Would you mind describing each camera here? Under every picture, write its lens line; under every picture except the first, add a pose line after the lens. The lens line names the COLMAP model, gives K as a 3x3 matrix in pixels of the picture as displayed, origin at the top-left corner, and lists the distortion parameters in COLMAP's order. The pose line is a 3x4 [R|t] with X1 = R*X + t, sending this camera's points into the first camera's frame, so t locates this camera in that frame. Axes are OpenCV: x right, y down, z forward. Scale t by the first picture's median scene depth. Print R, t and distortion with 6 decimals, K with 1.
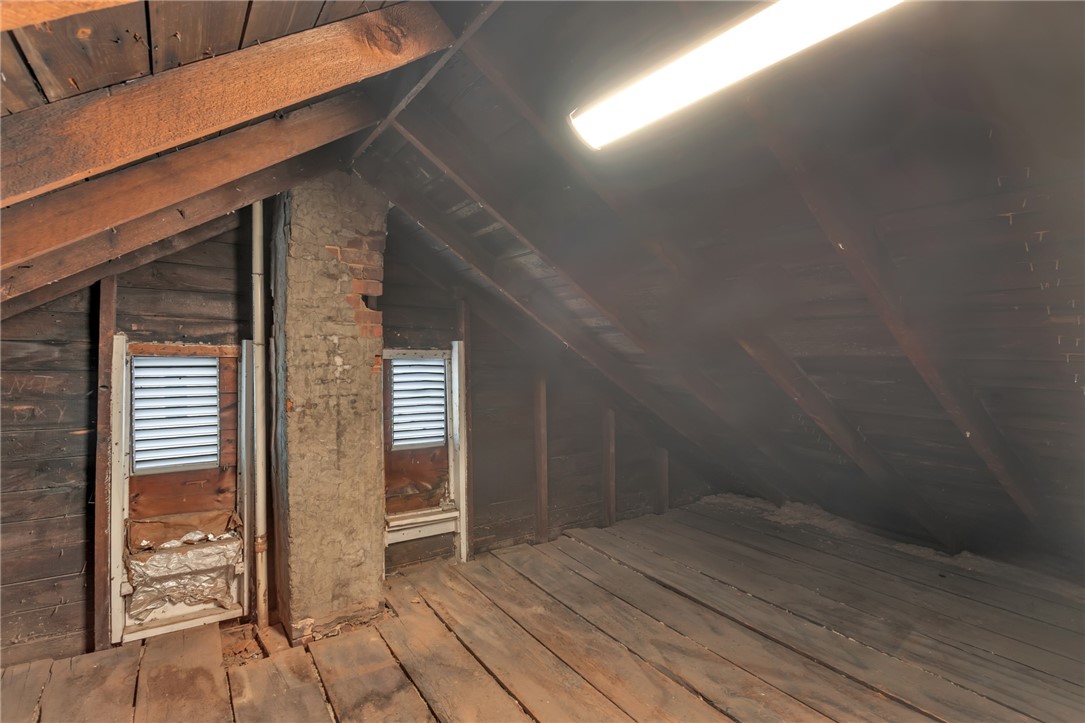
lens RADIAL K [[531.6, 0, 546.2], [0, 531.6, 356.4], [0, 0, 1]] dist [-0.002935, 0.002151]
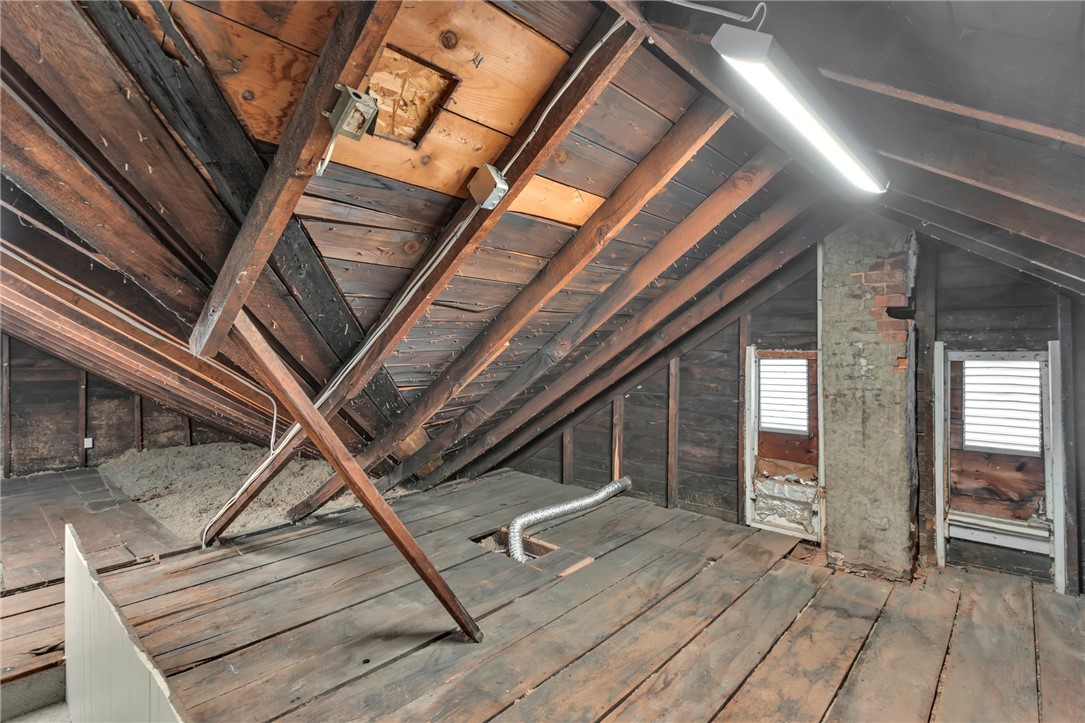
lens RADIAL K [[531.6, 0, 535.7], [0, 531.6, 358.6], [0, 0, 1]] dist [-0.002935, 0.002151]
pose [[0.214695, -0.000511, -0.976681, 0.677560], [0.001789, 0.999998, -0.000130, -0.000655], [0.976680, -0.001720, 0.214695, -0.038893]]
